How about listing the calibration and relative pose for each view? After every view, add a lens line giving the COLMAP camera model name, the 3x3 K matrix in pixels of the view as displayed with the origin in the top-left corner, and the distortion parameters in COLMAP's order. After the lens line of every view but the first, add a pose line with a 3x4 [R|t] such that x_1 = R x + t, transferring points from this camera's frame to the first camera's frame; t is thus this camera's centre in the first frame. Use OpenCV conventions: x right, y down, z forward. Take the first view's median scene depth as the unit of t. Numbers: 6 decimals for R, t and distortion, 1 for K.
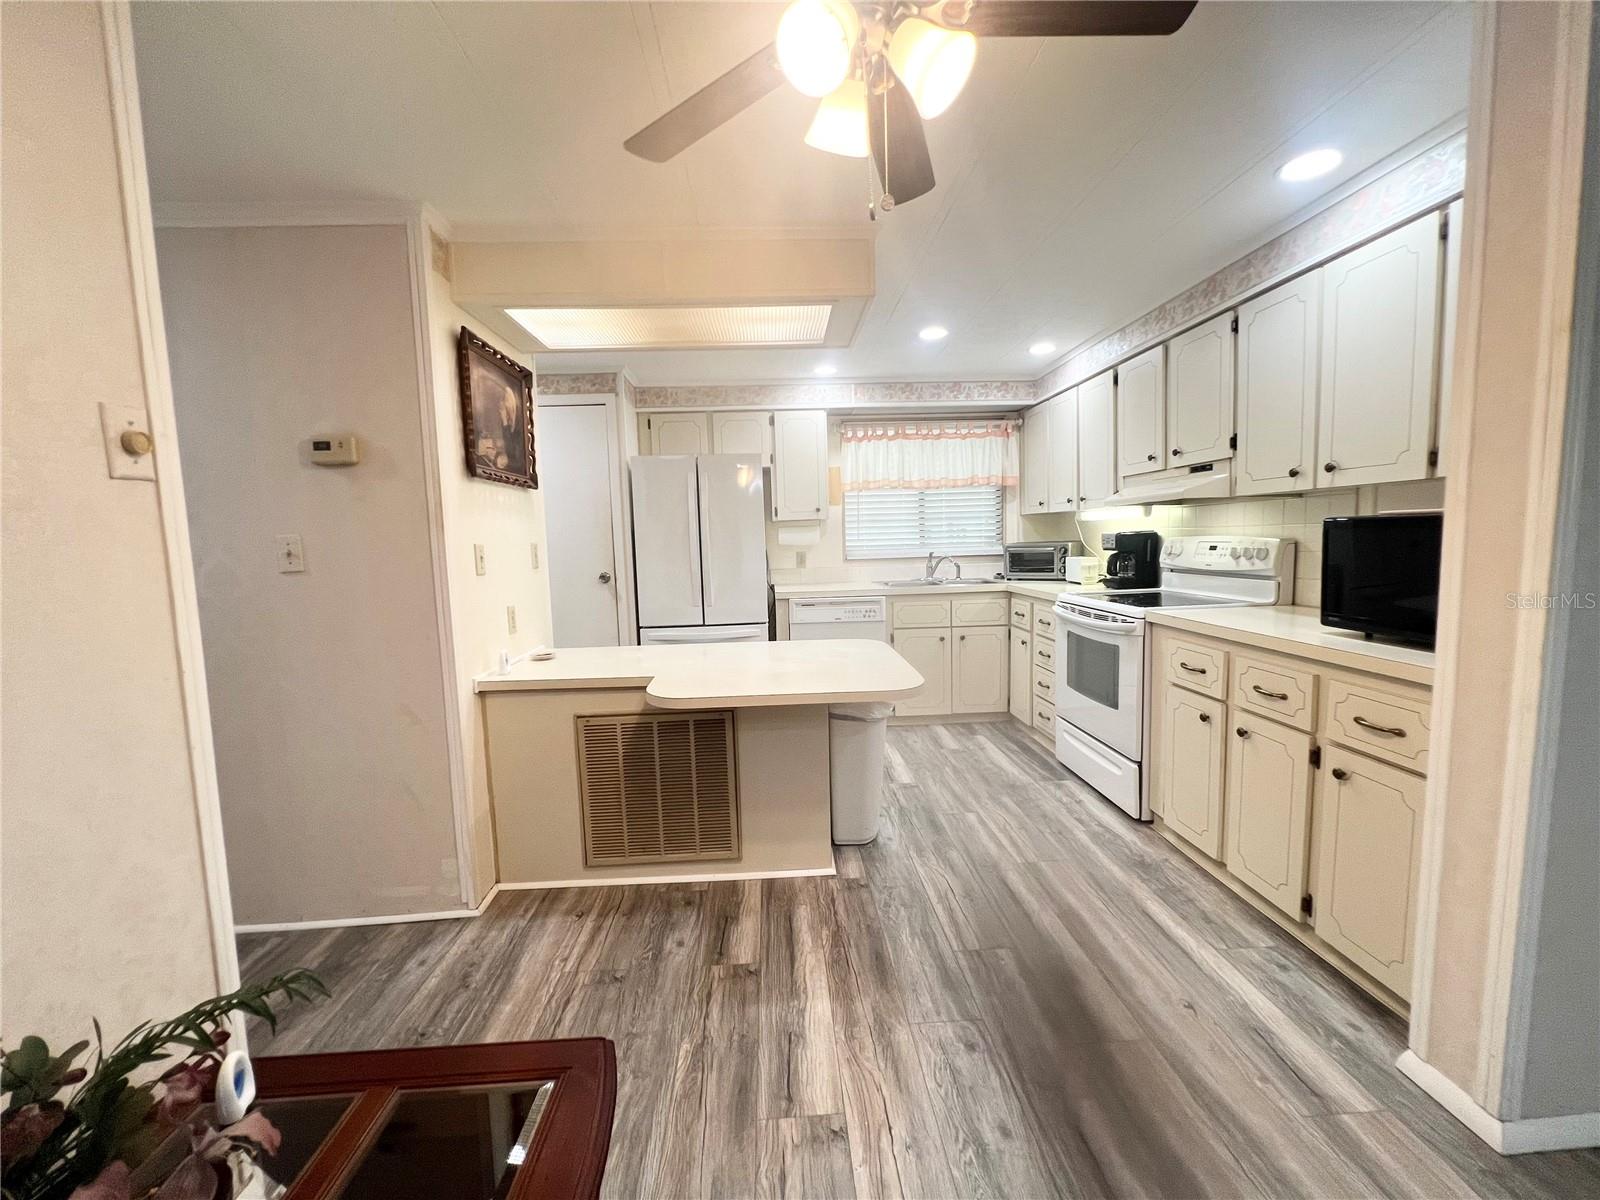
lens RADIAL K [[644.2, 0, 800.0], [0, 644.2, 600.0], [0, 0, 1]] dist [-0.014752, 0.004721]
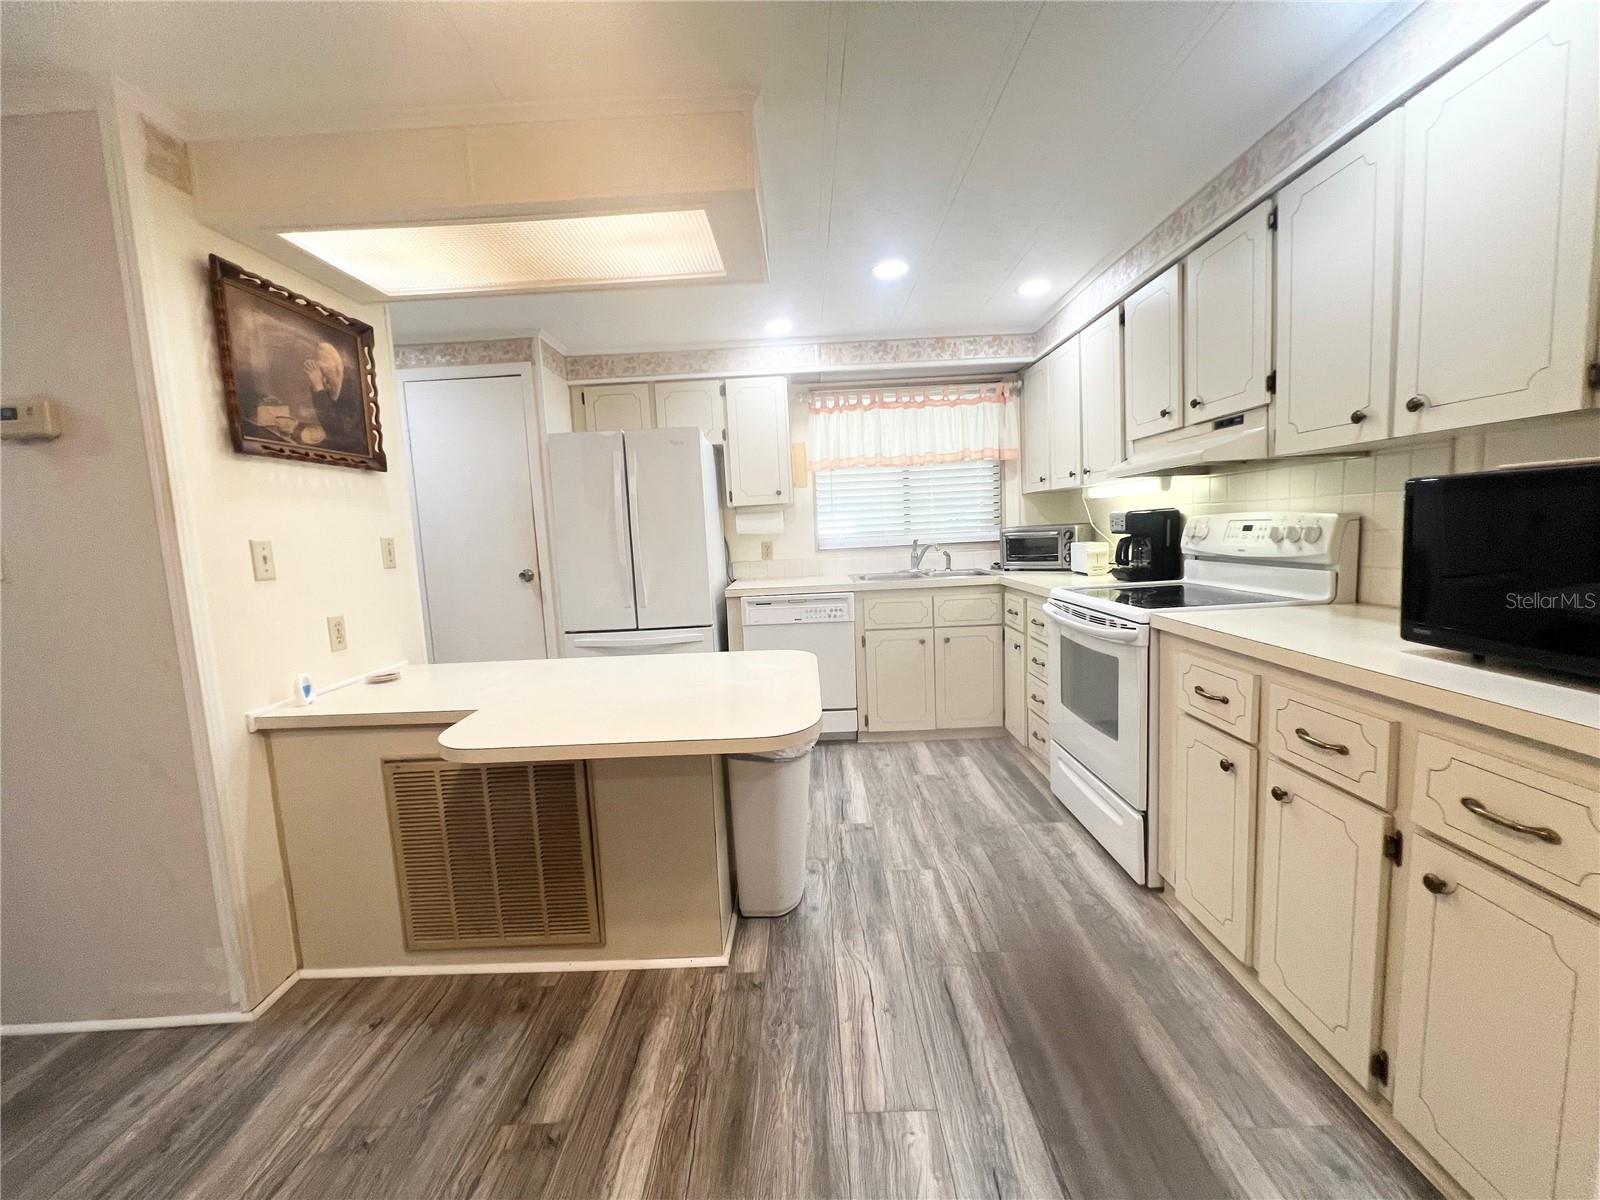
lens RADIAL K [[644.2, 0, 800.0], [0, 644.2, 600.0], [0, 0, 1]] dist [-0.014752, 0.004721]
pose [[0.998253, -0.011770, -0.057907, 0.166441], [0.012728, 0.999788, 0.016201, -0.015653], [0.057704, -0.016910, 0.998190, 0.219224]]
